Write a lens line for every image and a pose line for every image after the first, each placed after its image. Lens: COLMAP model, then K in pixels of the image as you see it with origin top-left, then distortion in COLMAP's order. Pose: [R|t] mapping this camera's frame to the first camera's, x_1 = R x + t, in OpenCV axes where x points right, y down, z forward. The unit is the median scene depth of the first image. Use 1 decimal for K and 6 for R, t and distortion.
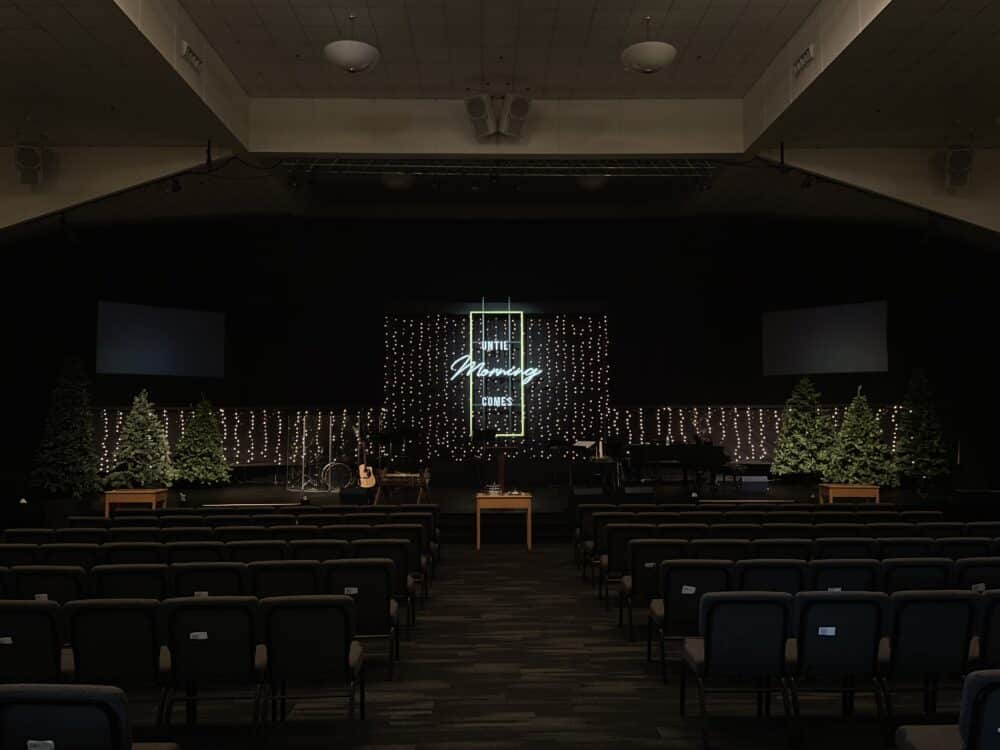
lens RADIAL K [[761.9, 0, 494.1], [0, 761.9, 378.1], [0, 0, 1]] dist [0.009796, -0.027332]
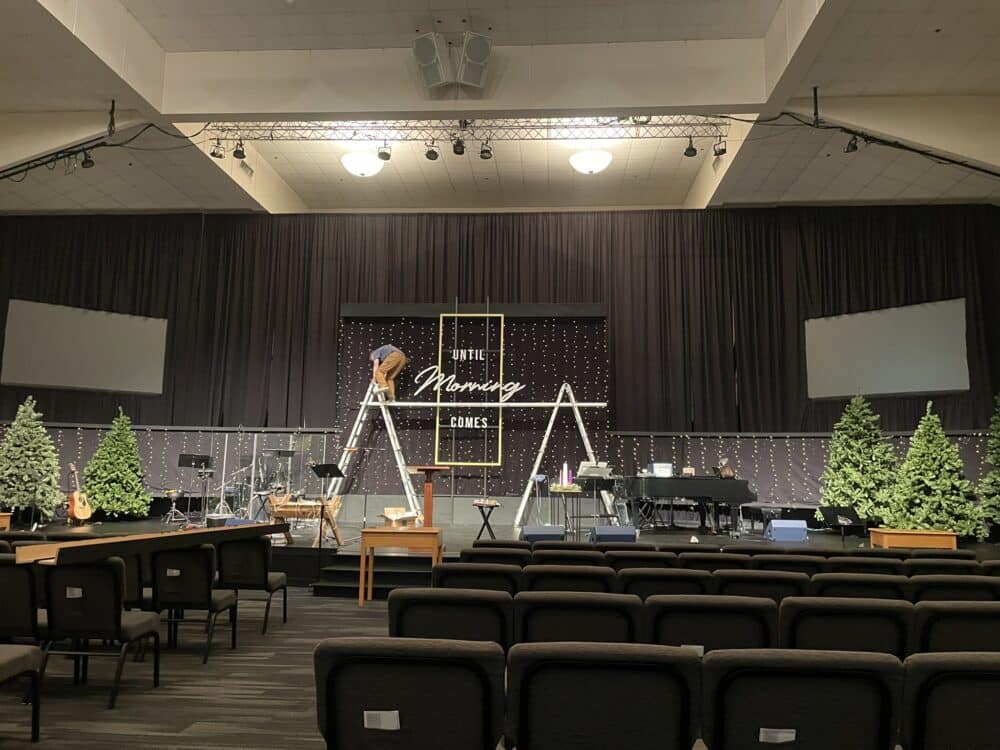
lens RADIAL K [[761.9, 0, 505.1], [0, 761.9, 369.3], [0, 0, 1]] dist [0.009796, -0.027332]
pose [[0.996665, 0.007389, -0.081262, 0.112846], [-0.014089, 0.996518, -0.082184, 0.042227], [0.080372, 0.083054, 0.993299, 0.197874]]
